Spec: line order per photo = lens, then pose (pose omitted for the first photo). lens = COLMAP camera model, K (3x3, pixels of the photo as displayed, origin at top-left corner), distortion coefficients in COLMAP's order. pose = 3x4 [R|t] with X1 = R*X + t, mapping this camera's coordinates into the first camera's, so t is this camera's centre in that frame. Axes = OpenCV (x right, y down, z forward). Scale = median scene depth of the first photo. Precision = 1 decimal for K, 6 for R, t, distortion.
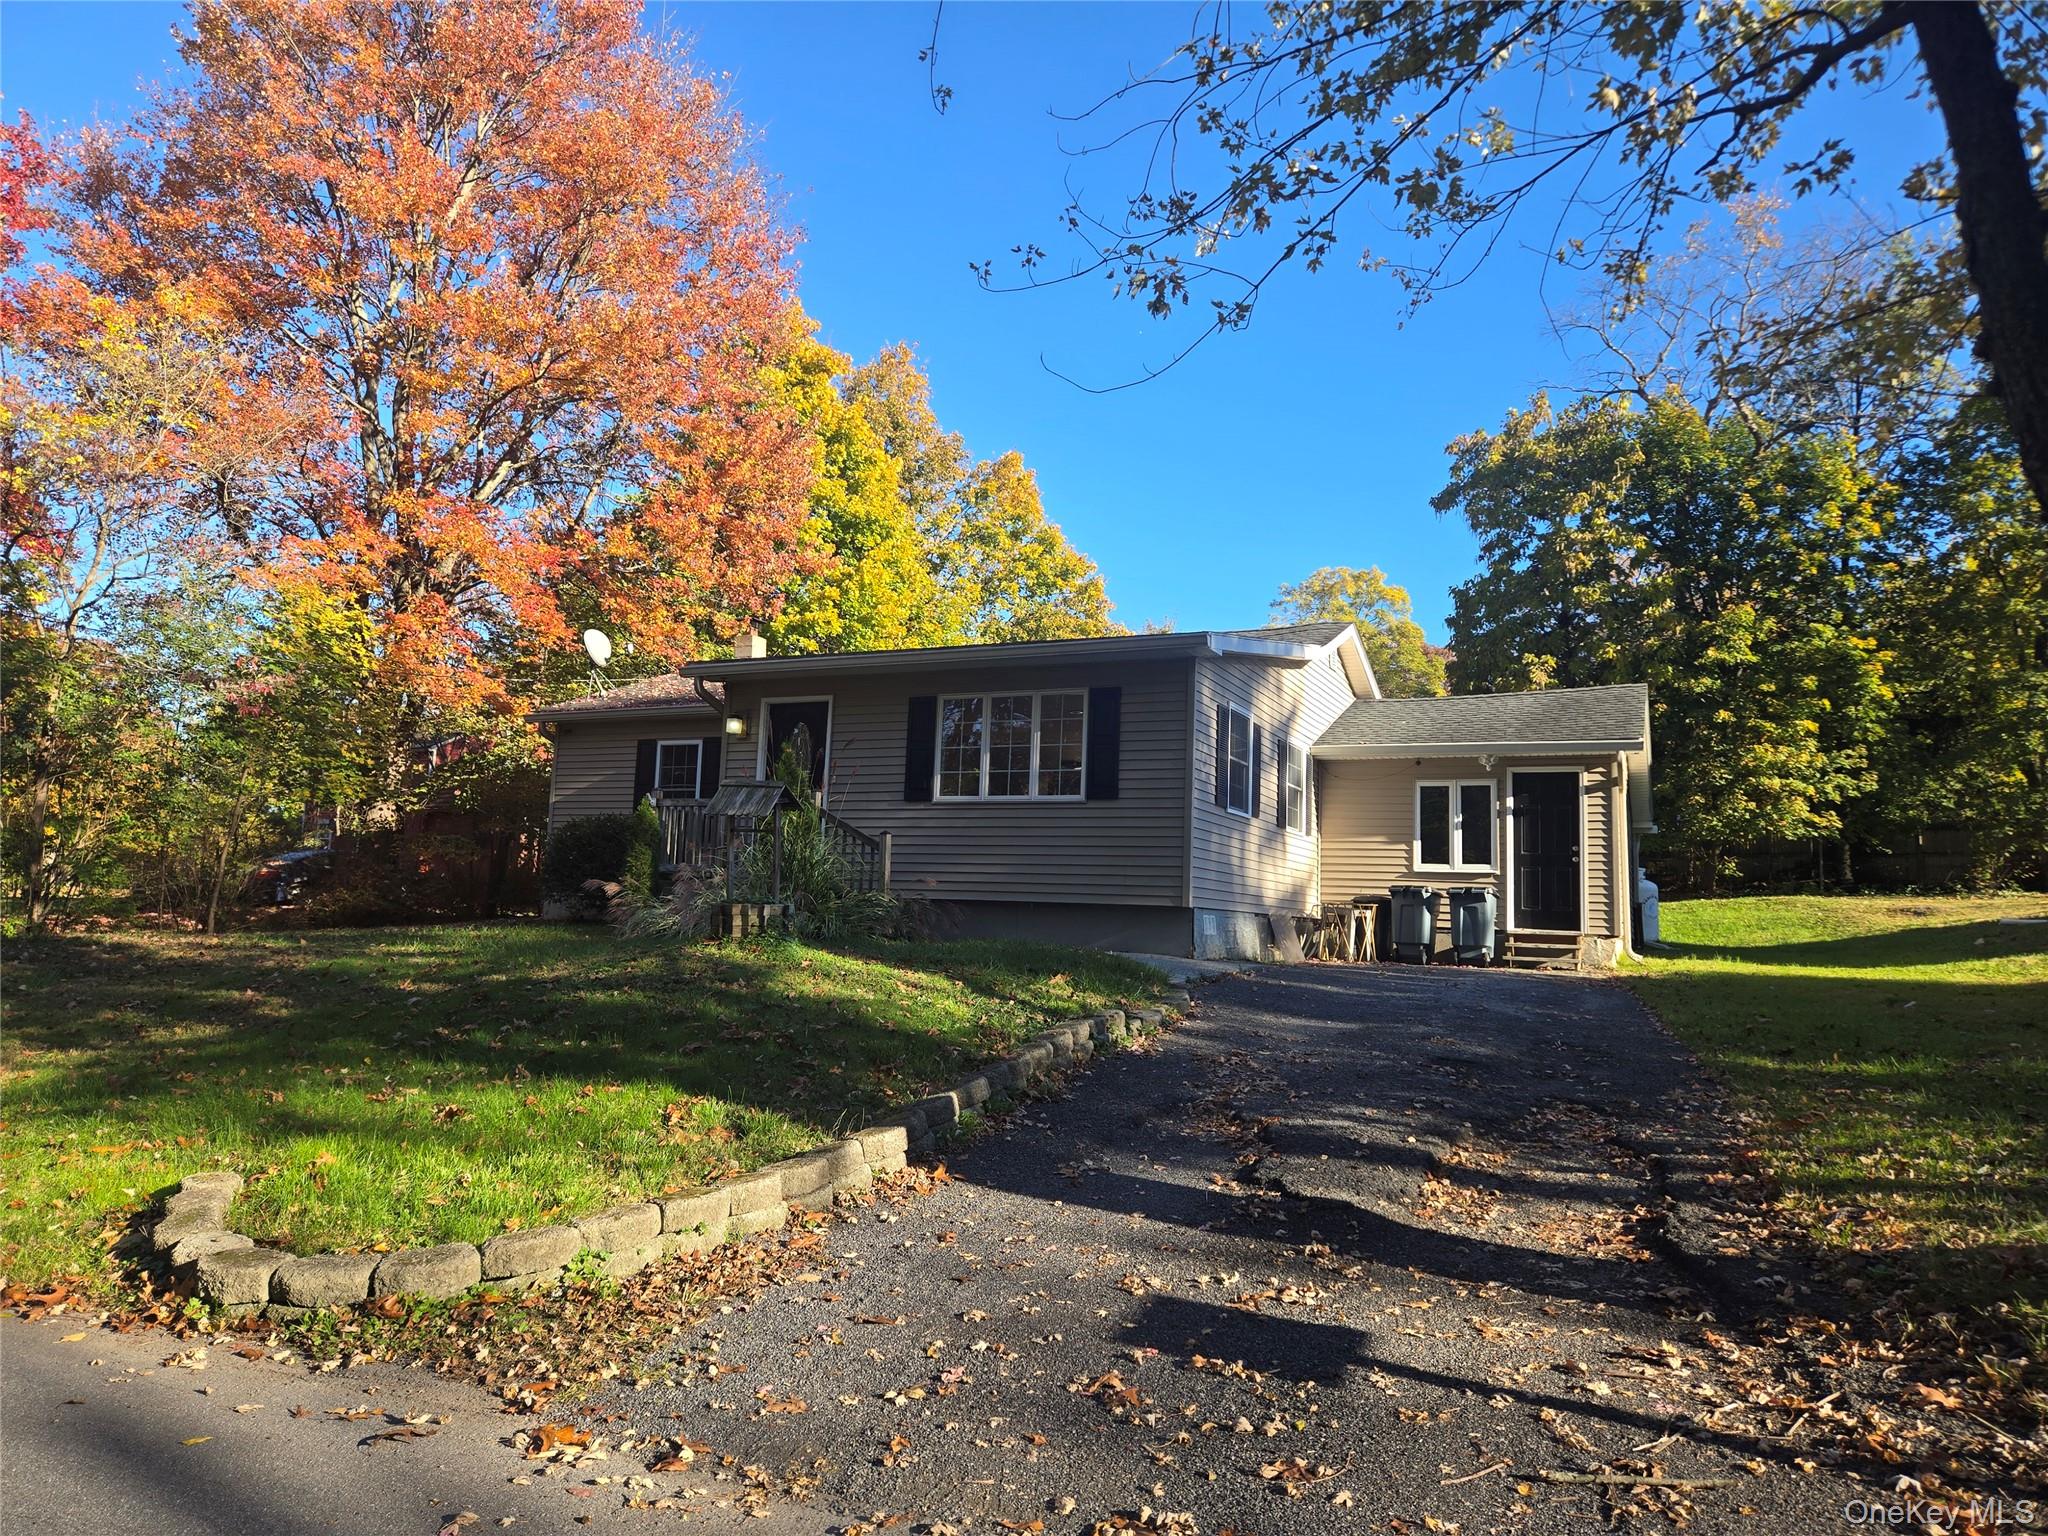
lens RADIAL K [[1337.0, 0, 1024.0], [0, 1337.0, 768.0], [0, 0, 1]] dist [0.004376, -0.000277]
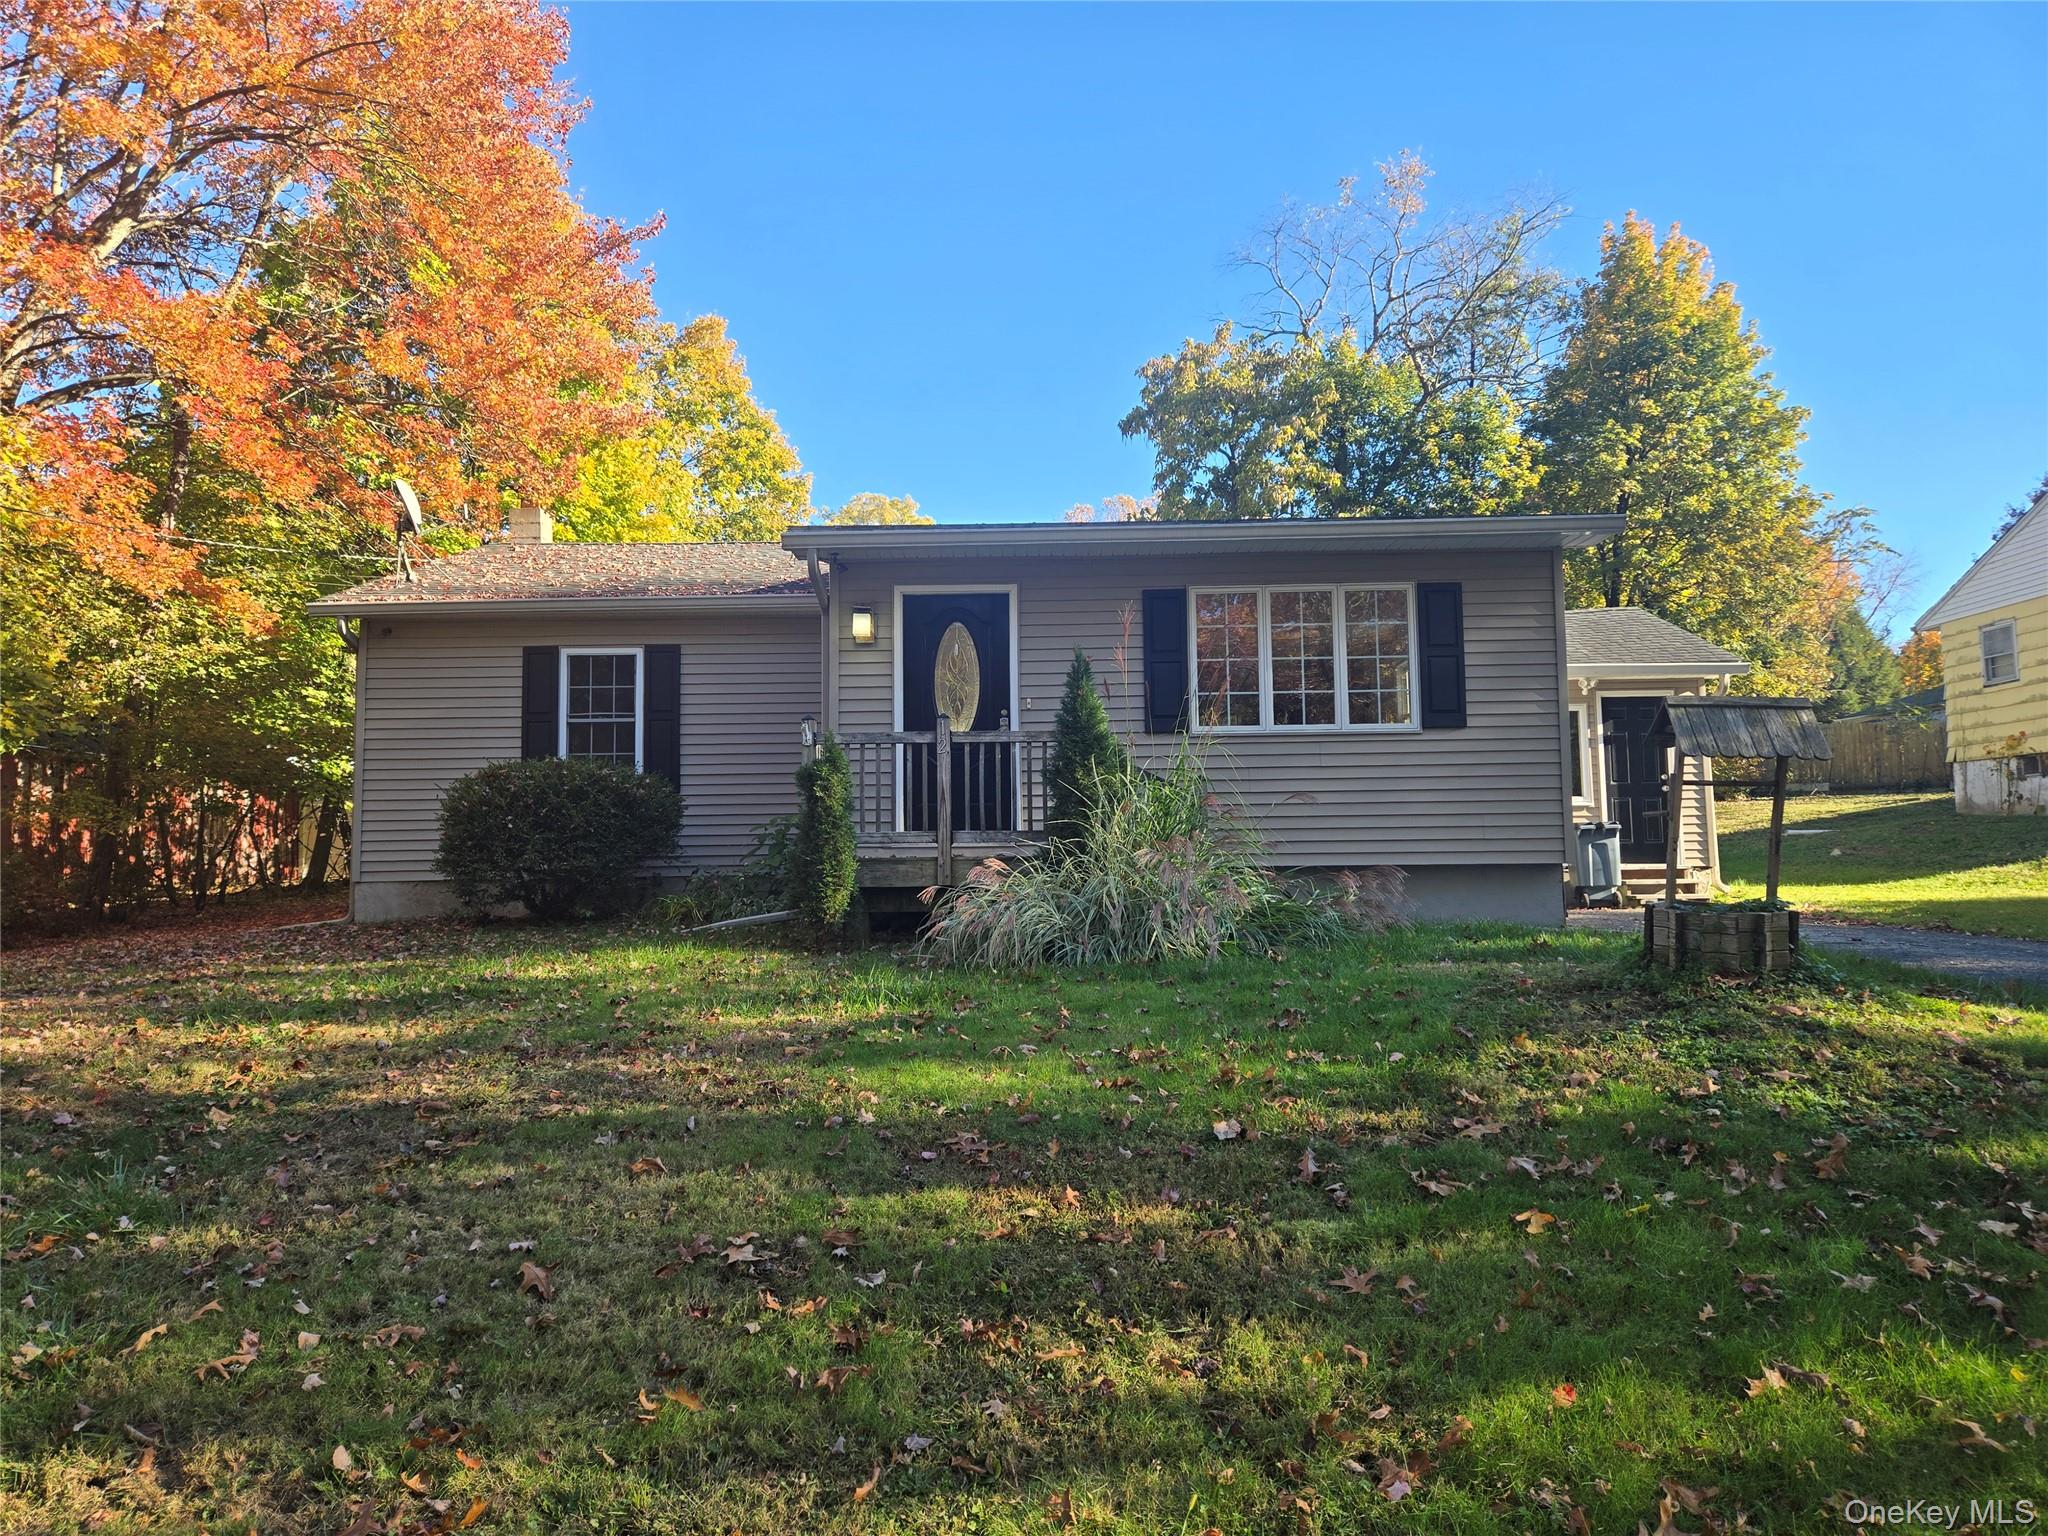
lens RADIAL K [[1337.0, 0, 1024.0], [0, 1337.0, 768.0], [0, 0, 1]] dist [0.004376, -0.000277]
pose [[0.909298, -0.018222, 0.415746, -0.264489], [-0.002619, 0.998770, 0.049506, 0.004691], [-0.416137, -0.046105, 0.908133, 0.211724]]
